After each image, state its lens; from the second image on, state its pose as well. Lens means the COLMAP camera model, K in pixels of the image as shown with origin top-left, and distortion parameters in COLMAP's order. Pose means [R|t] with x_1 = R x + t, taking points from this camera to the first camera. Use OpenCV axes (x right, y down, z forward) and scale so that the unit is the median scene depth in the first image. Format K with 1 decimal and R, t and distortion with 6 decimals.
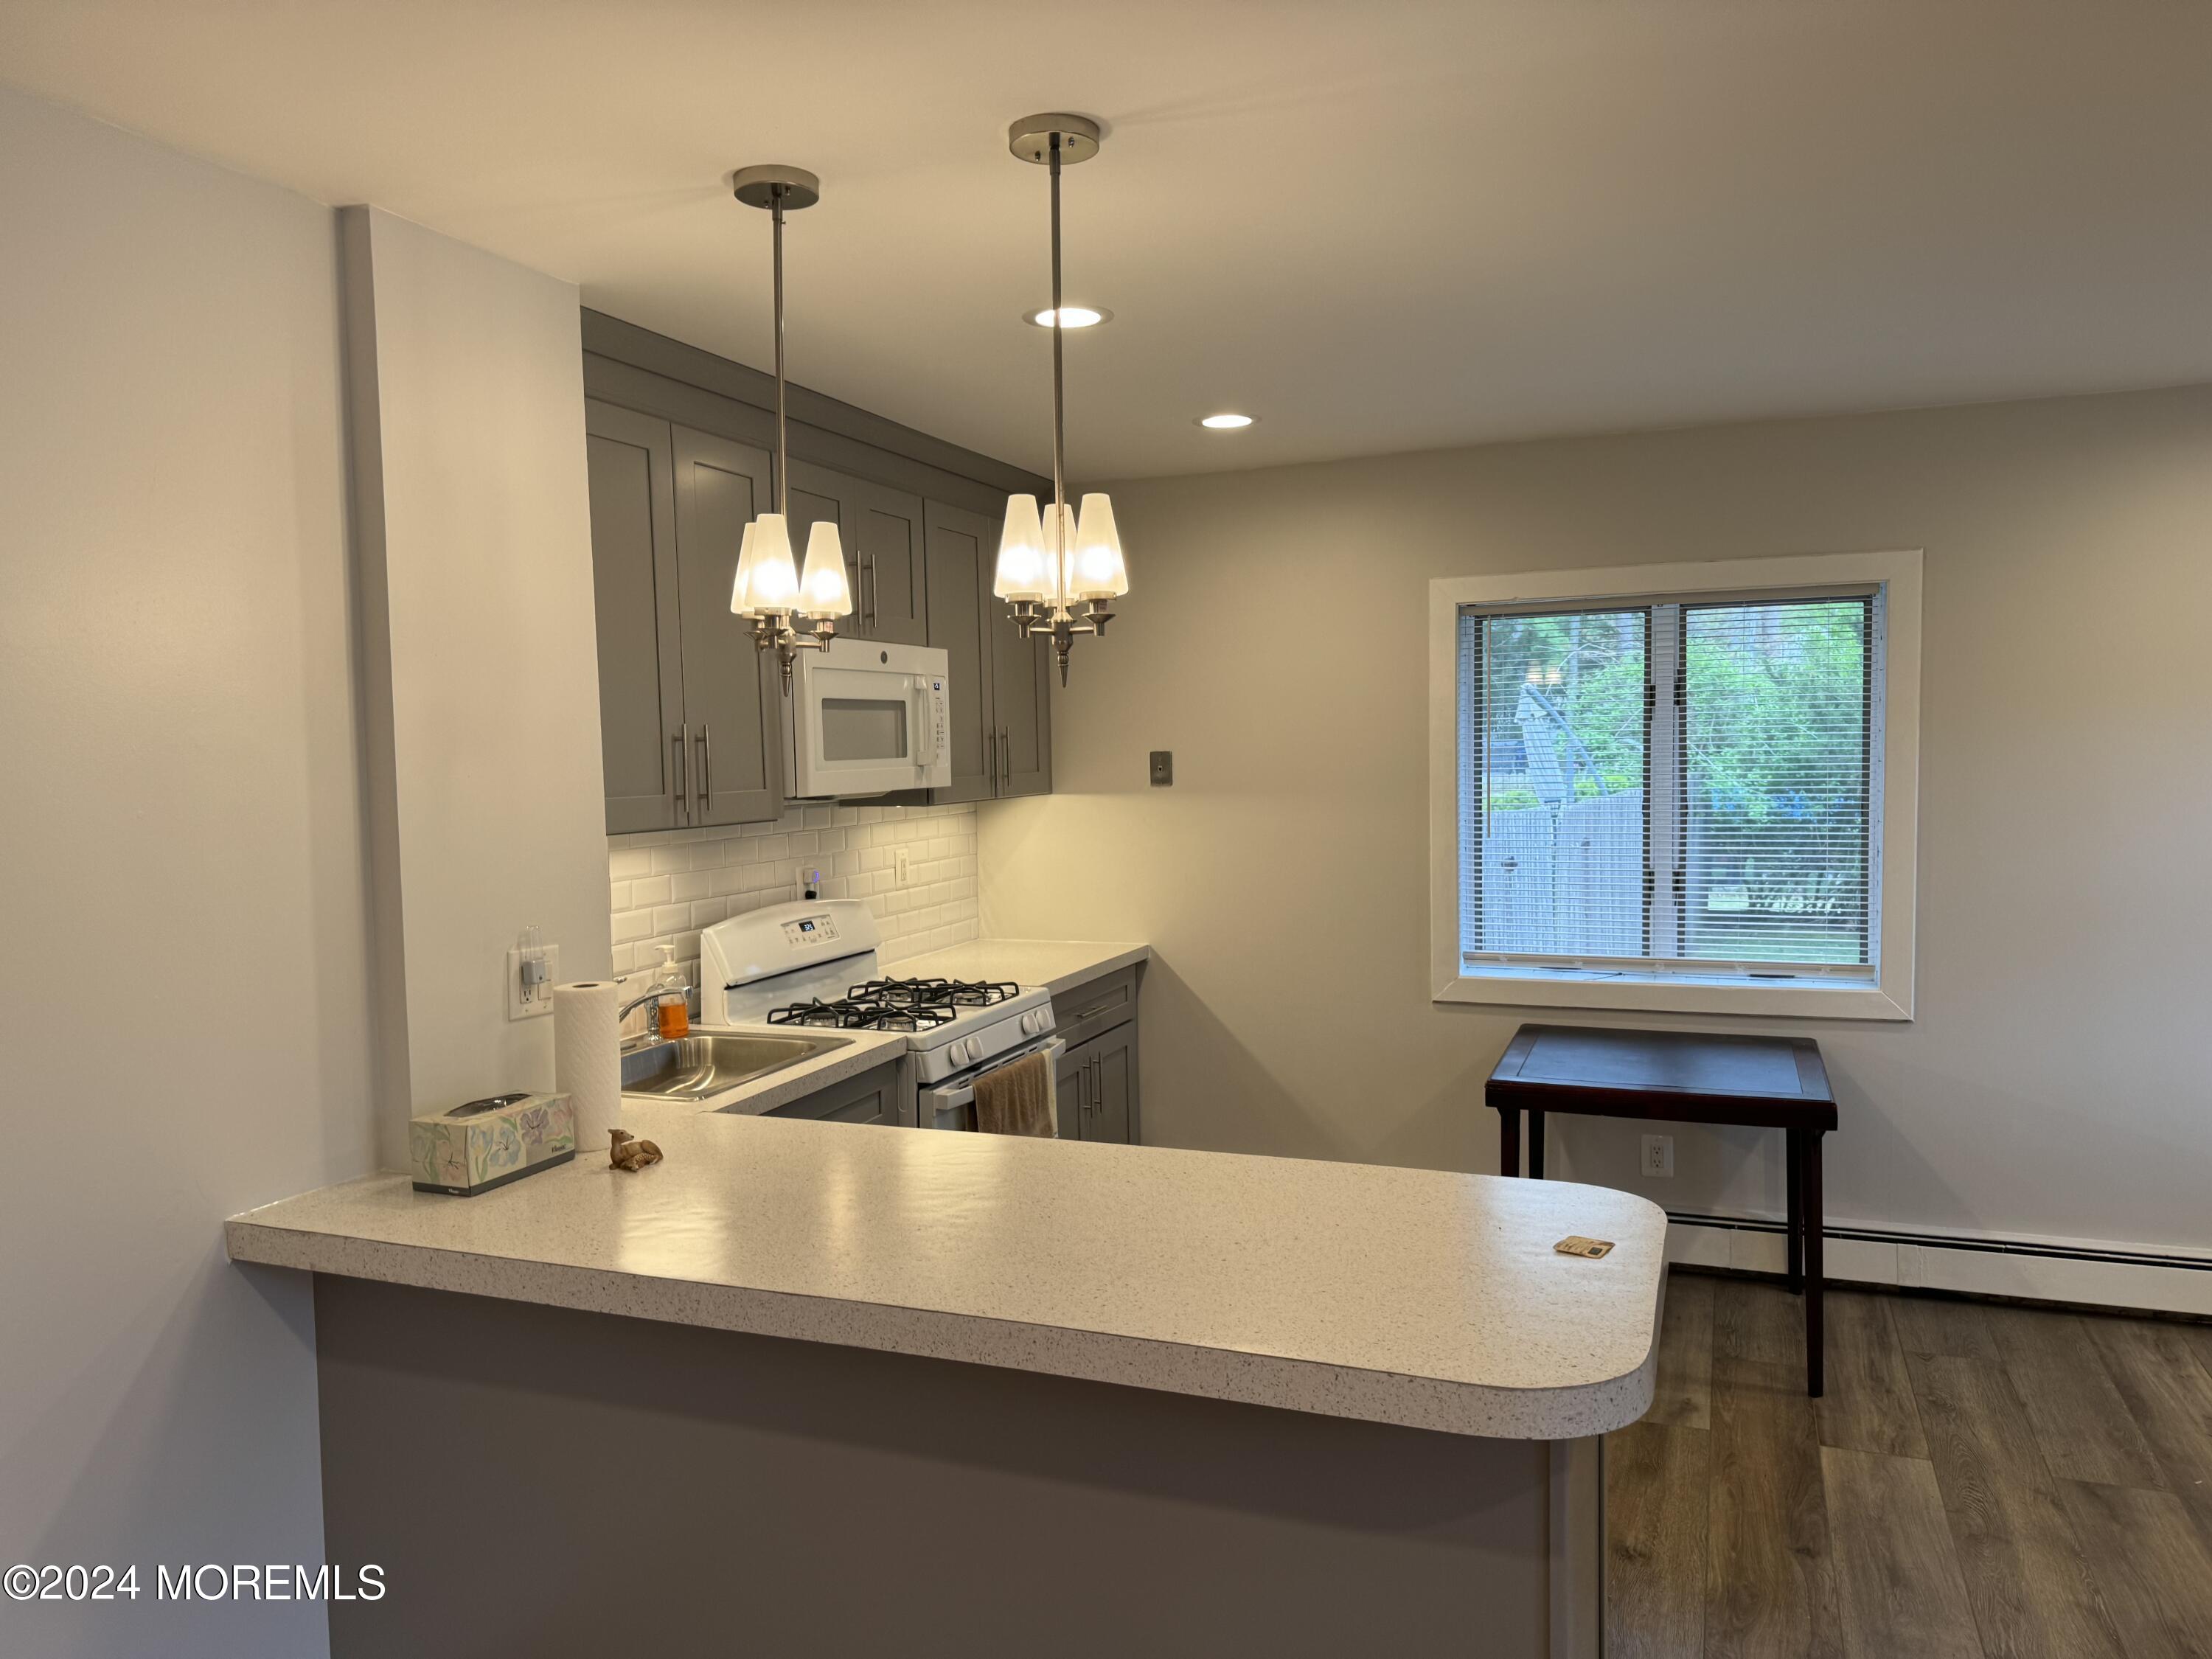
lens RADIAL K [[1582.5, 0, 1090.3], [0, 1582.5, 839.7], [0, 0, 1]] dist [0.063258, -0.051792]
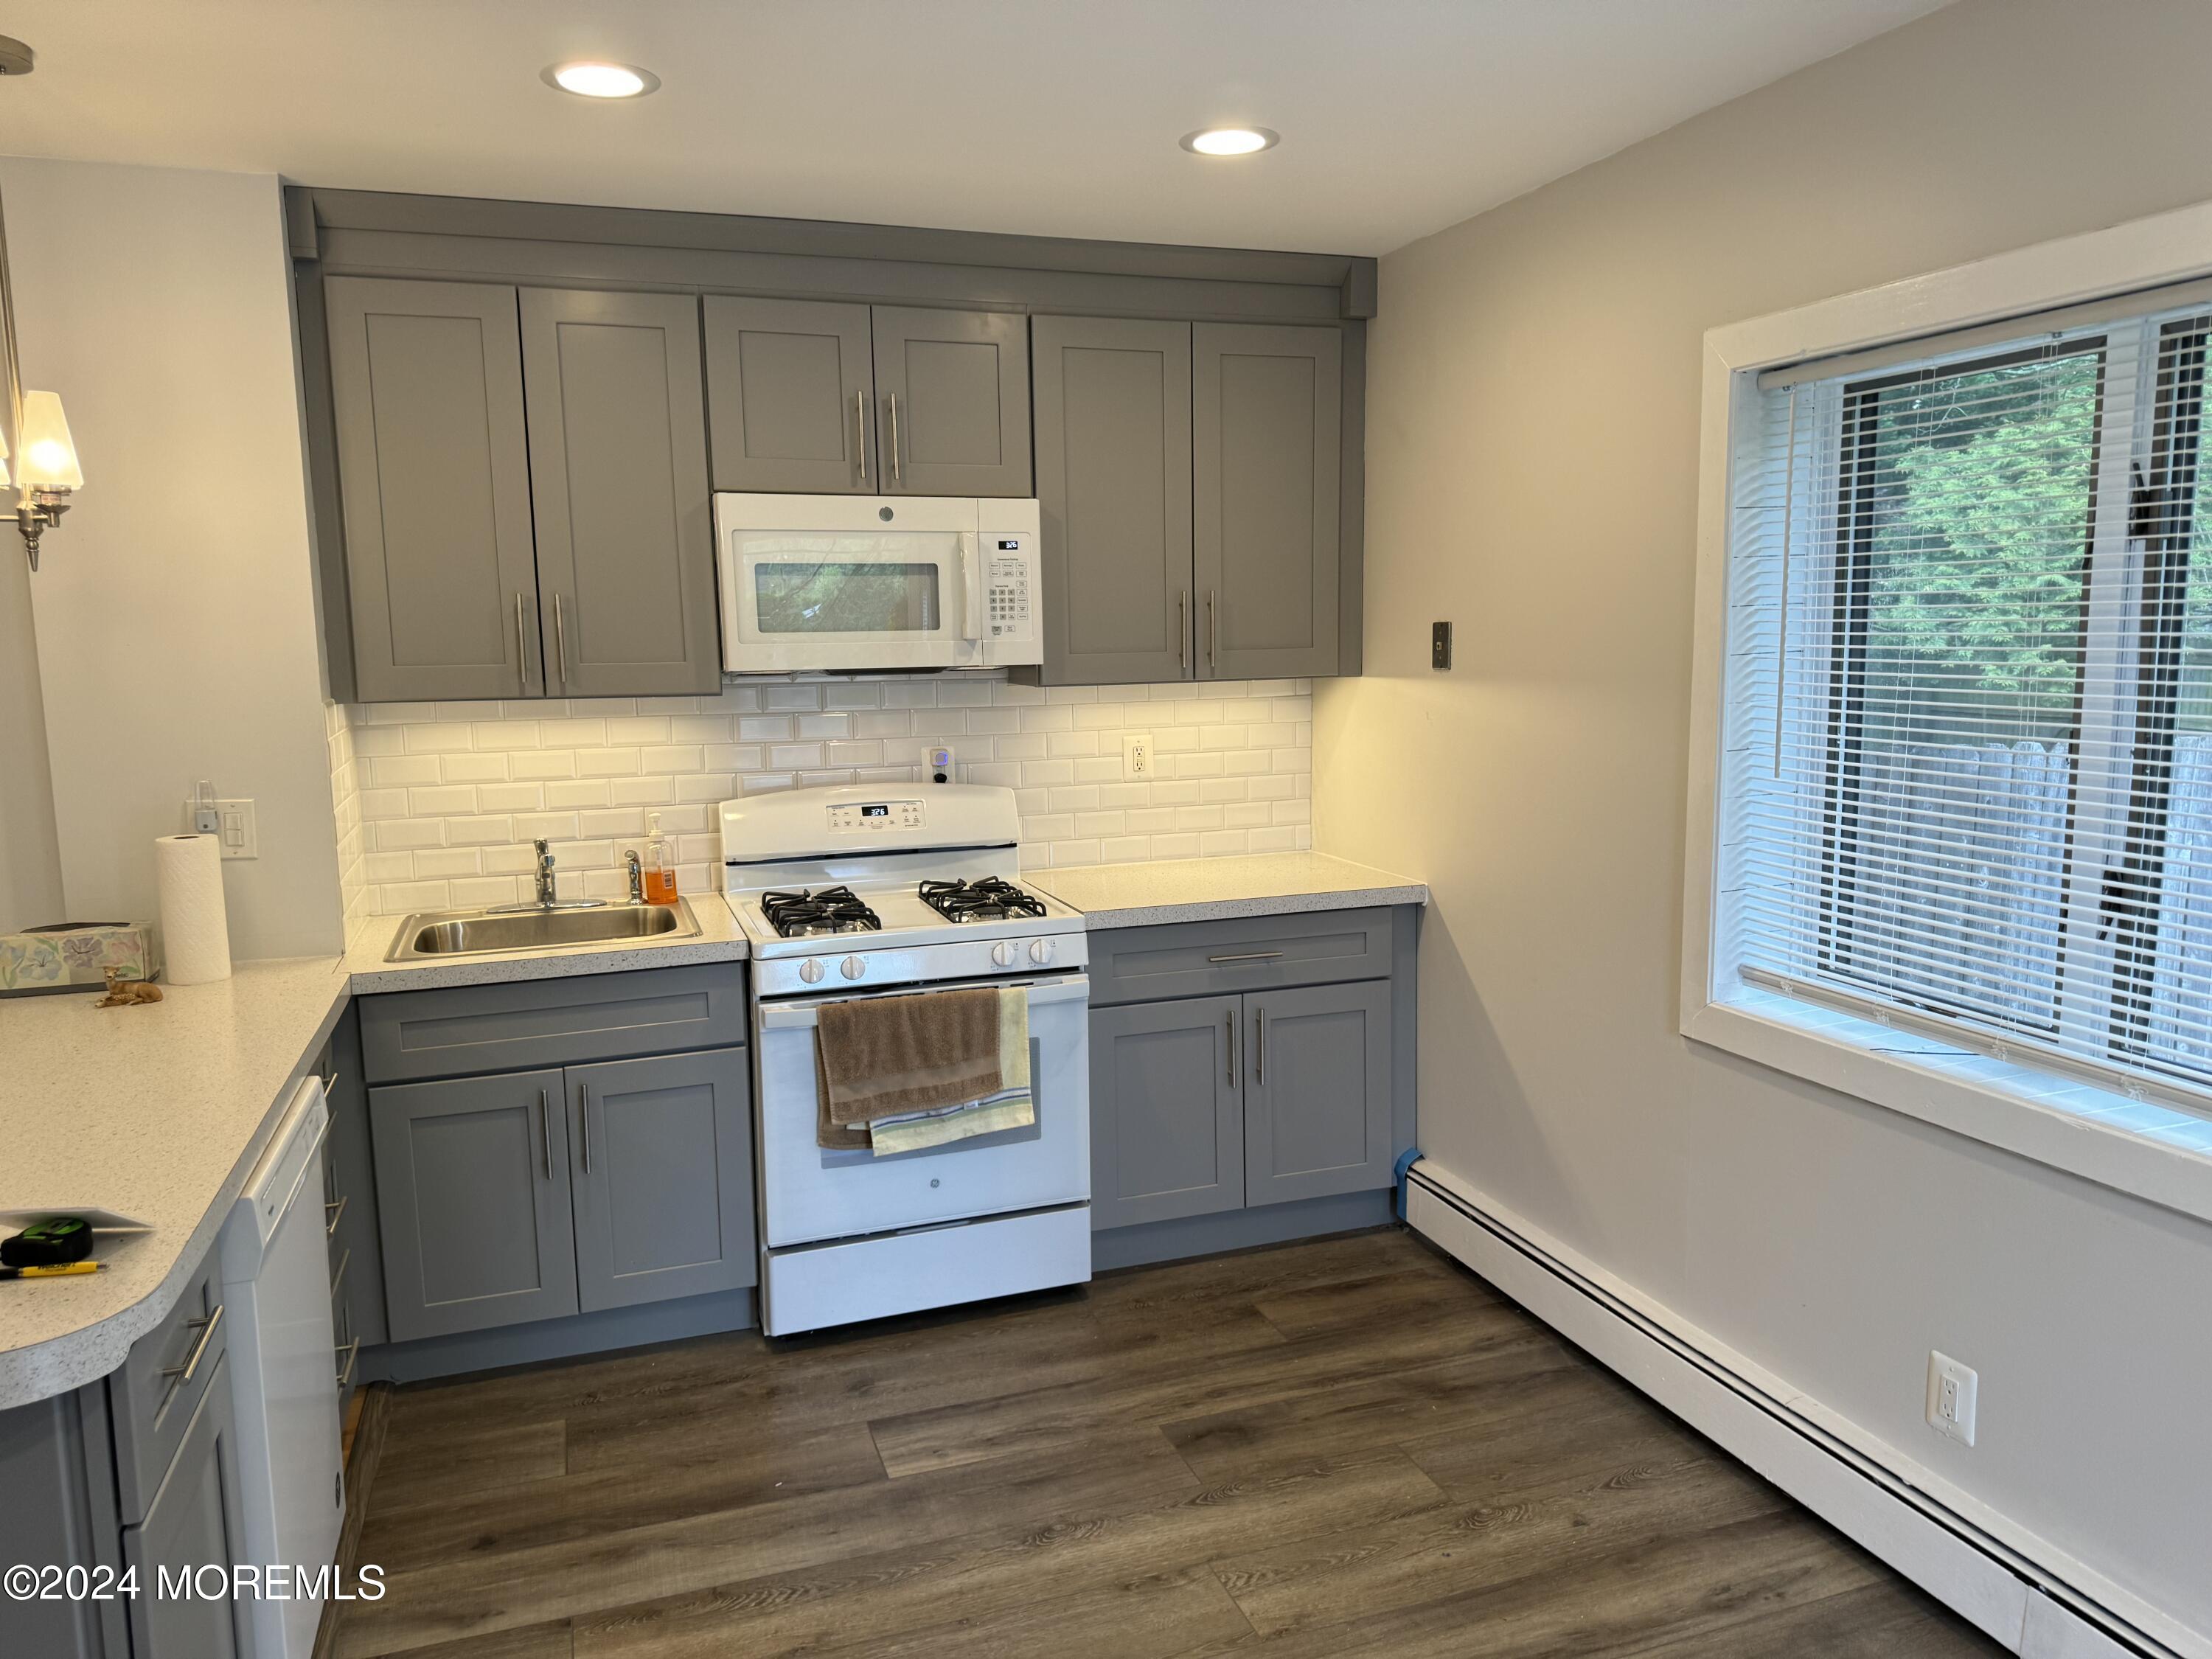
lens RADIAL K [[1582.5, 0, 1102.5], [0, 1582.5, 829.7], [0, 0, 1]] dist [0.063258, -0.051792]
pose [[0.649979, 0.107229, -0.752349, 0.582256], [-0.042914, 0.993595, 0.104538, -0.035634], [0.758739, -0.035661, 0.650418, 0.473264]]
